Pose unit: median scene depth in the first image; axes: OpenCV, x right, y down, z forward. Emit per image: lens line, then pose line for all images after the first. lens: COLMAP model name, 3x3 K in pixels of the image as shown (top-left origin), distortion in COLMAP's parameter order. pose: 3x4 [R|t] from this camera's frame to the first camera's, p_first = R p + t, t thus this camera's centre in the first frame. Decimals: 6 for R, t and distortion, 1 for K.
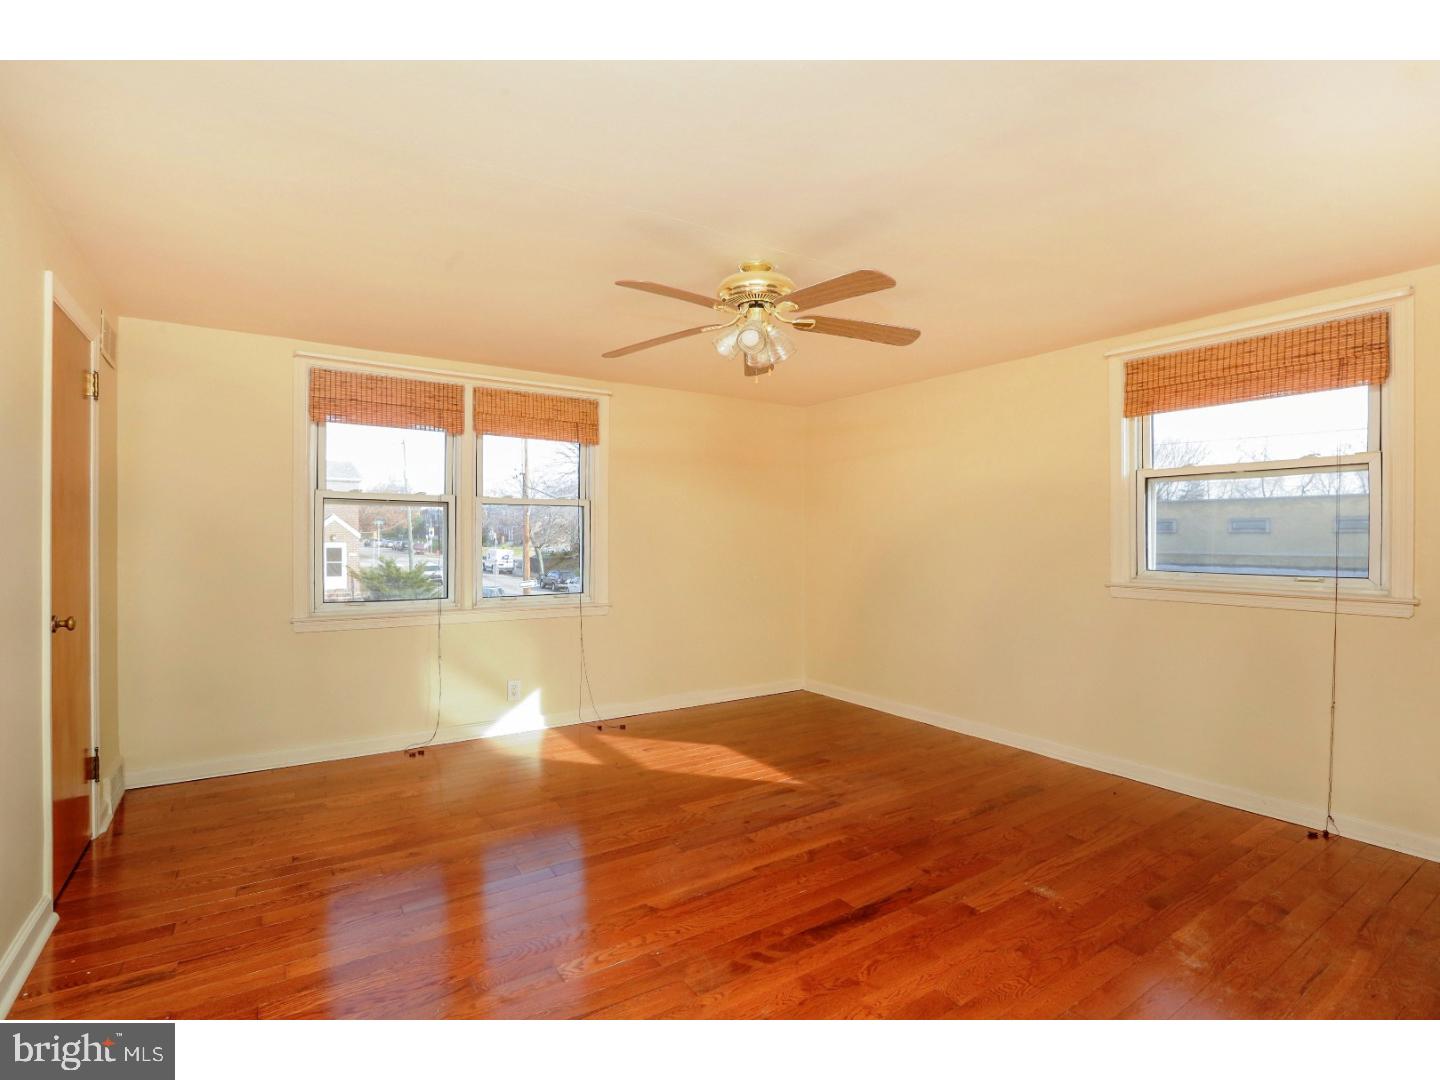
lens RADIAL K [[673.3, 0, 721.7], [0, 673.3, 537.4], [0, 0, 1]] dist [-0.000731, 0.000307]
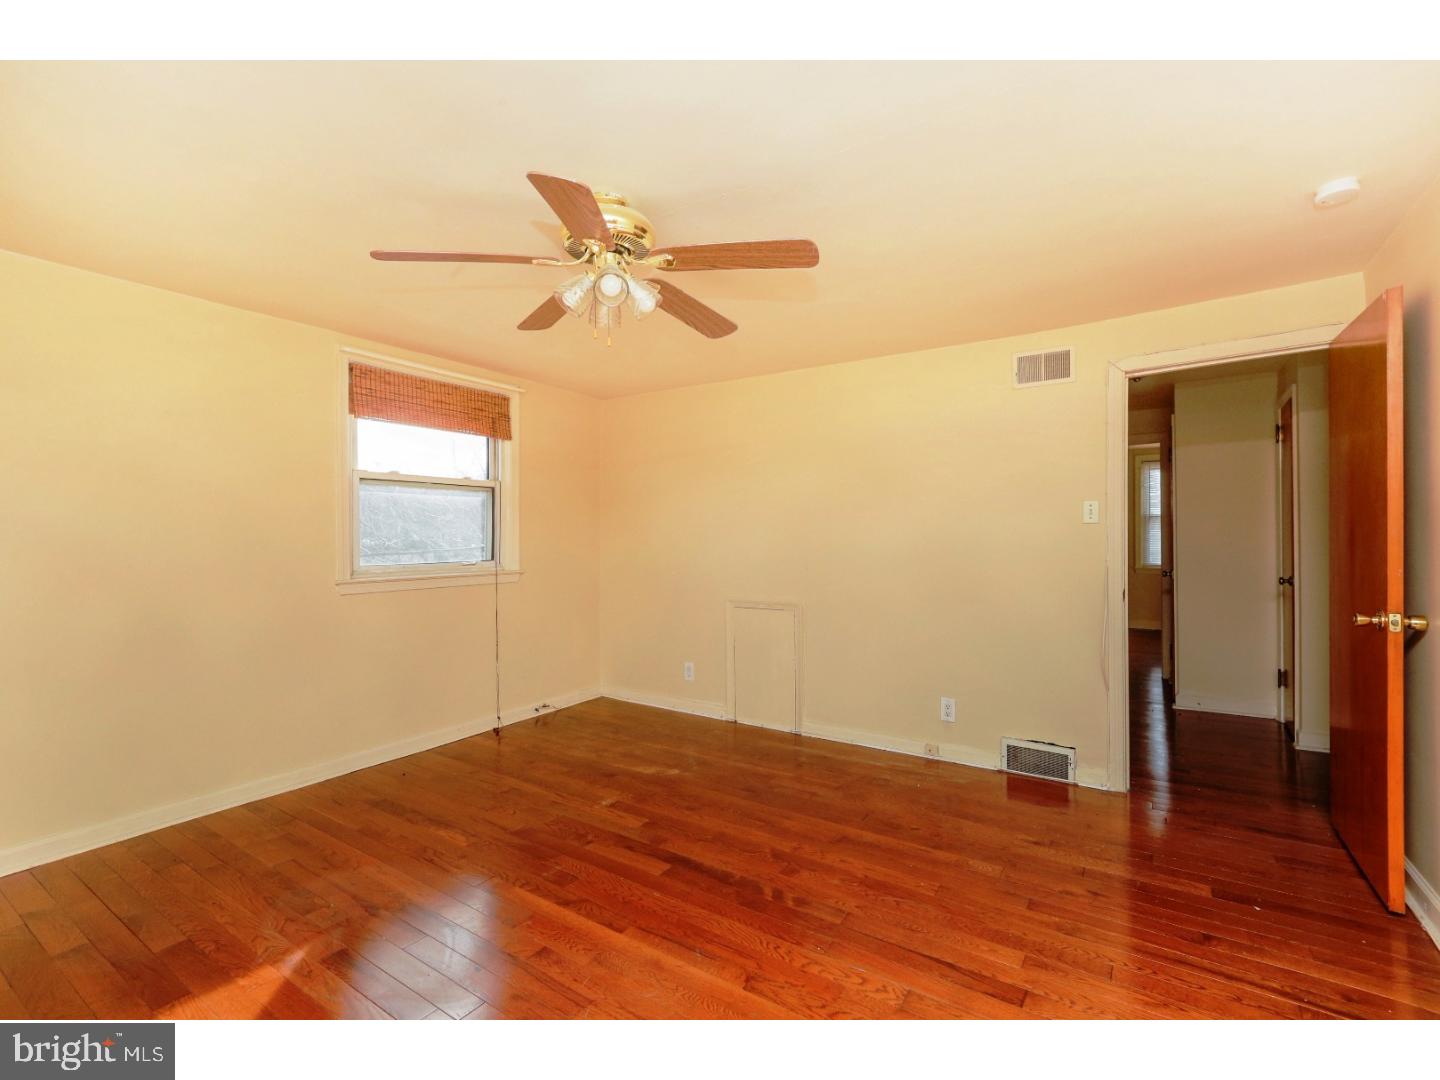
lens RADIAL K [[673.3, 0, 721.0], [0, 673.3, 538.2], [0, 0, 1]] dist [-0.000731, 0.000307]
pose [[-0.377866, 0.003723, 0.925853, -0.696410], [0.010729, 0.999942, 0.000358, 0.014189], [-0.925798, 0.010069, -0.377884, 1.097552]]
